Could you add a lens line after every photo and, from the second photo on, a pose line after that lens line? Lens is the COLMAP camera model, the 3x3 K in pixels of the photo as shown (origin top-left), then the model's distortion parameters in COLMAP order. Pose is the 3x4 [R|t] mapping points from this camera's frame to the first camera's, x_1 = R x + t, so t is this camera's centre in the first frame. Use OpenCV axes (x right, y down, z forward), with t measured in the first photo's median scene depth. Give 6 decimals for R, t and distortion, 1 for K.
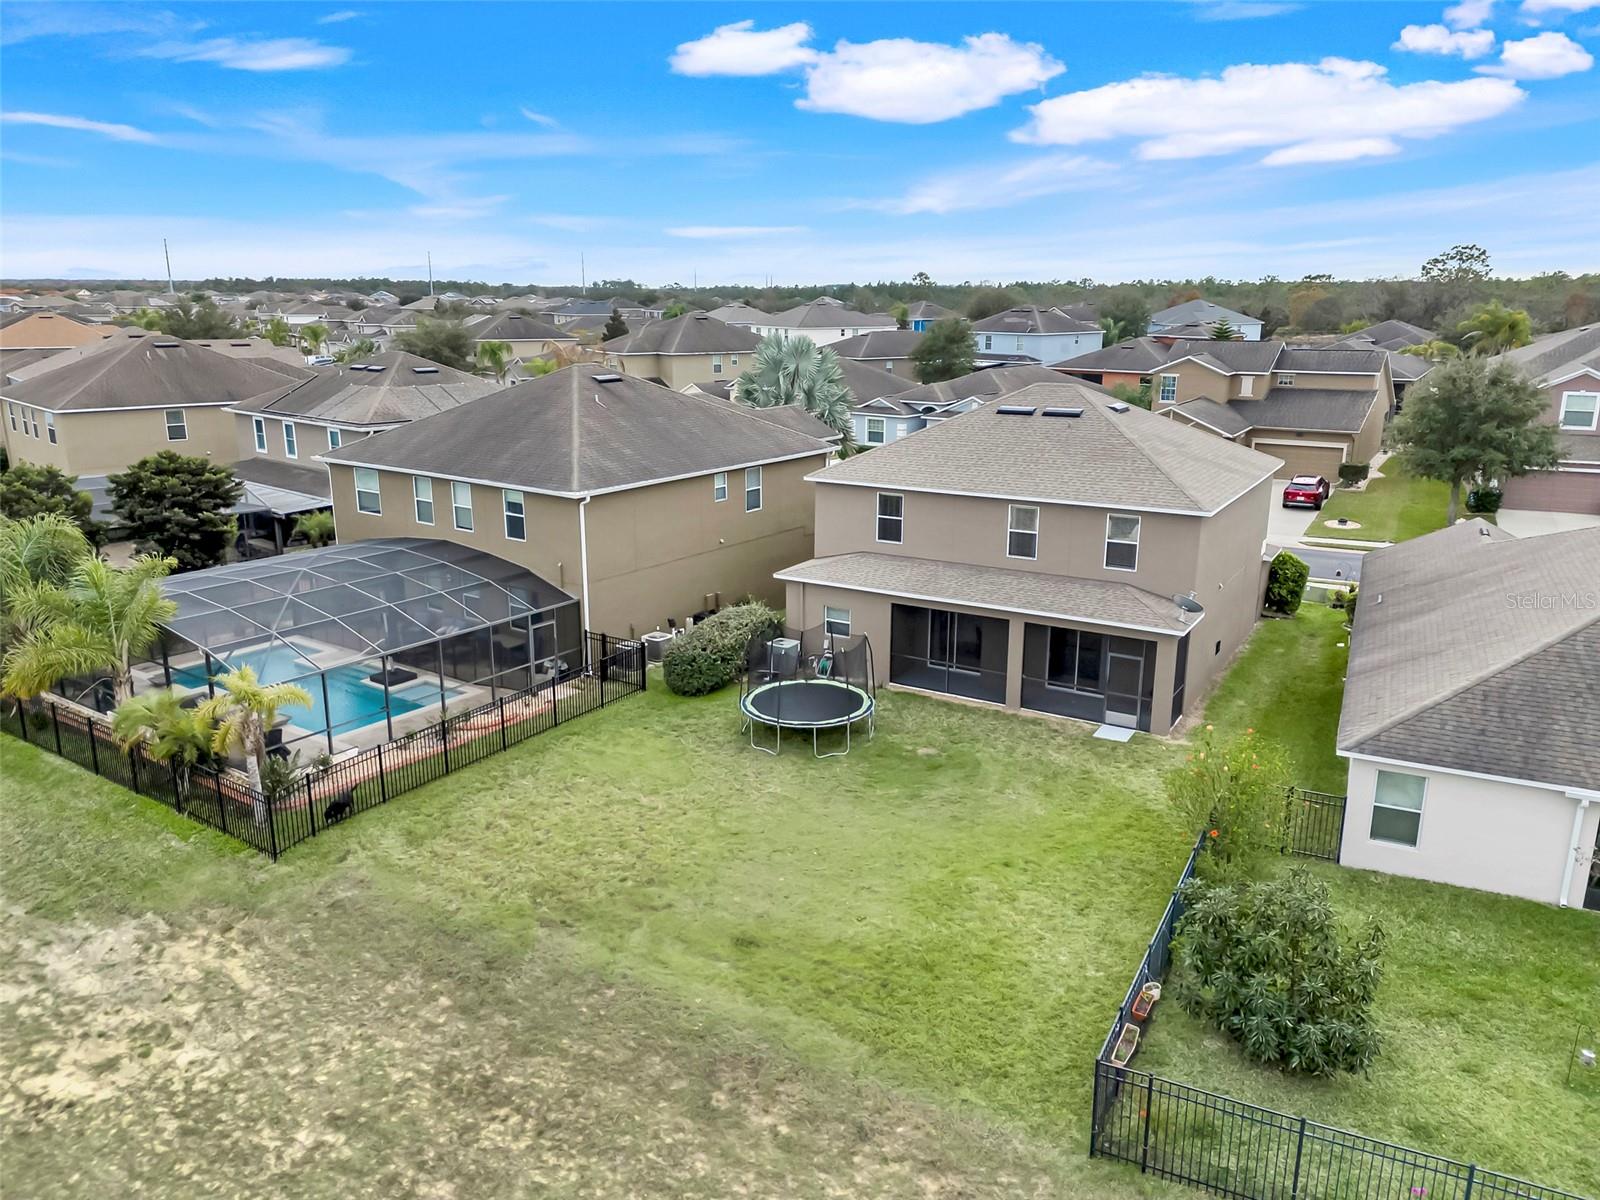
lens RADIAL K [[1166.7, 0, 799.6], [0, 1166.7, 620.2], [0, 0, 1]] dist [0.086445, -0.083010]
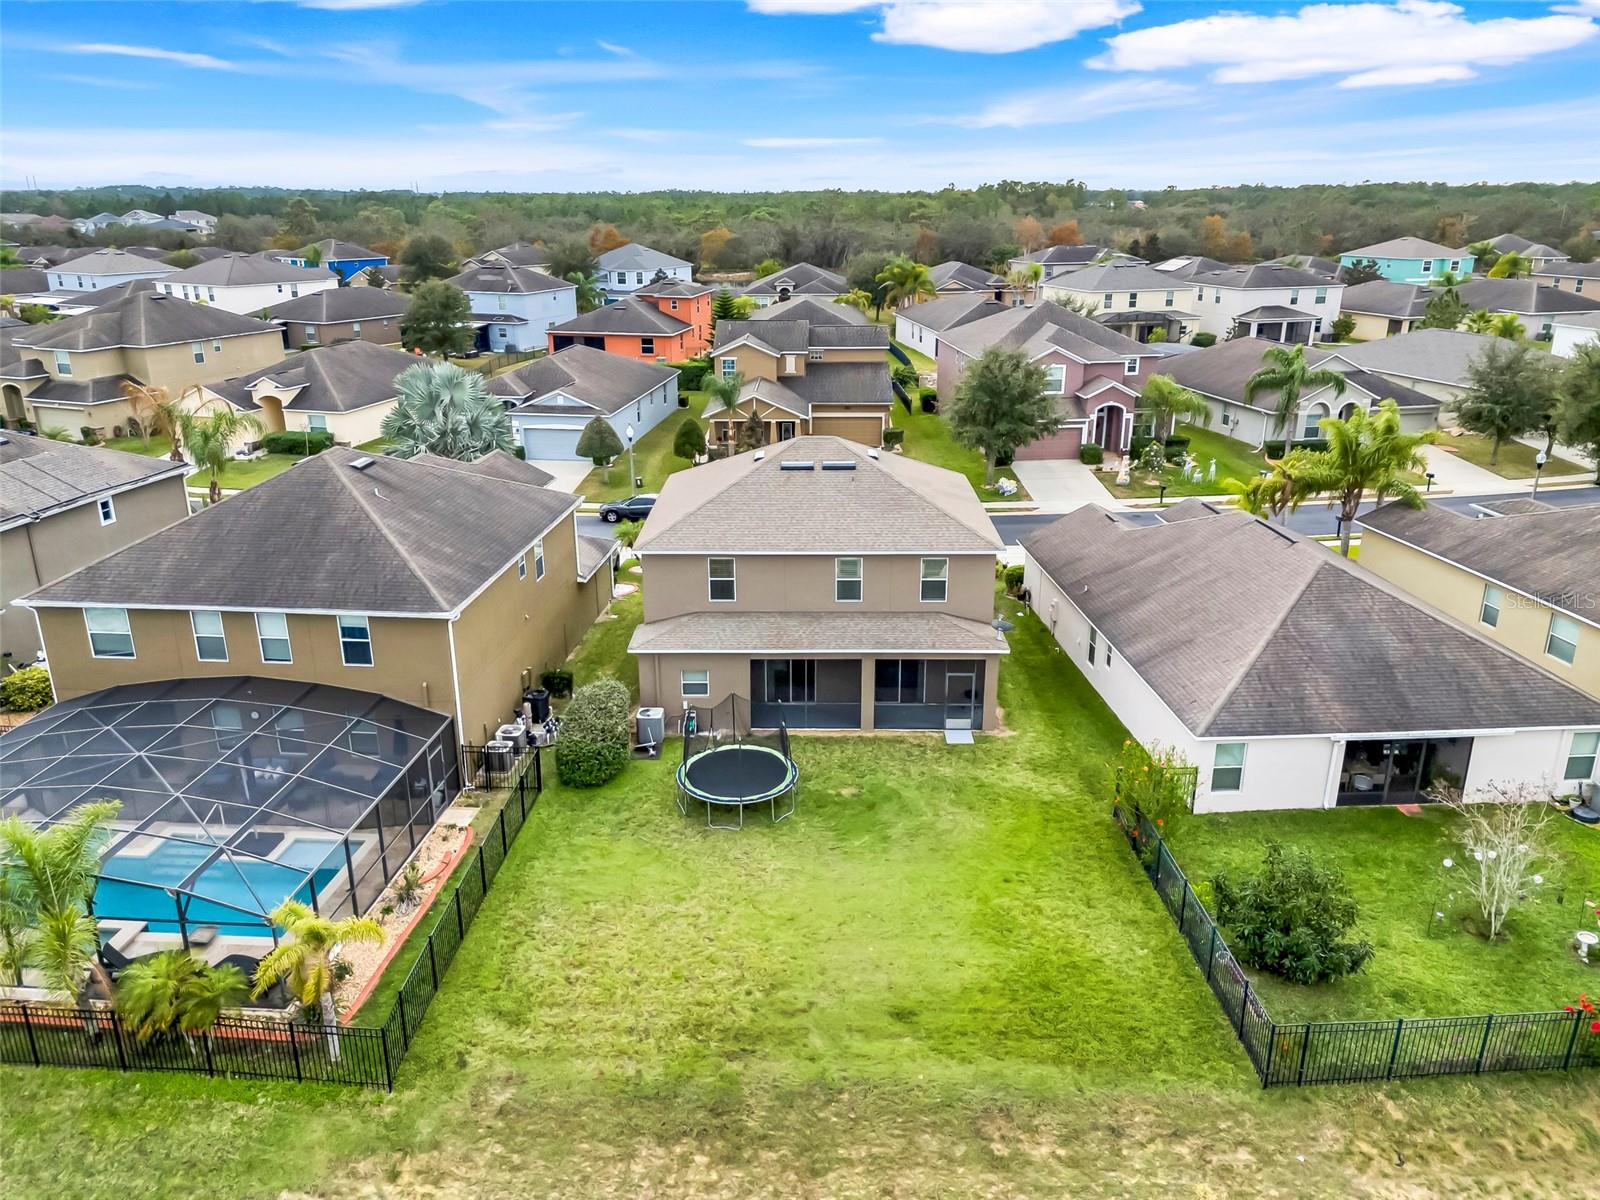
lens RADIAL K [[1166.7, 0, 799.6], [0, 1166.7, 620.2], [0, 0, 1]] dist [0.086445, -0.083010]
pose [[0.864851, -0.176429, 0.470006, -0.425006], [0.140905, 0.983888, 0.110051, -0.179881], [-0.481849, -0.028952, 0.875776, 0.010051]]
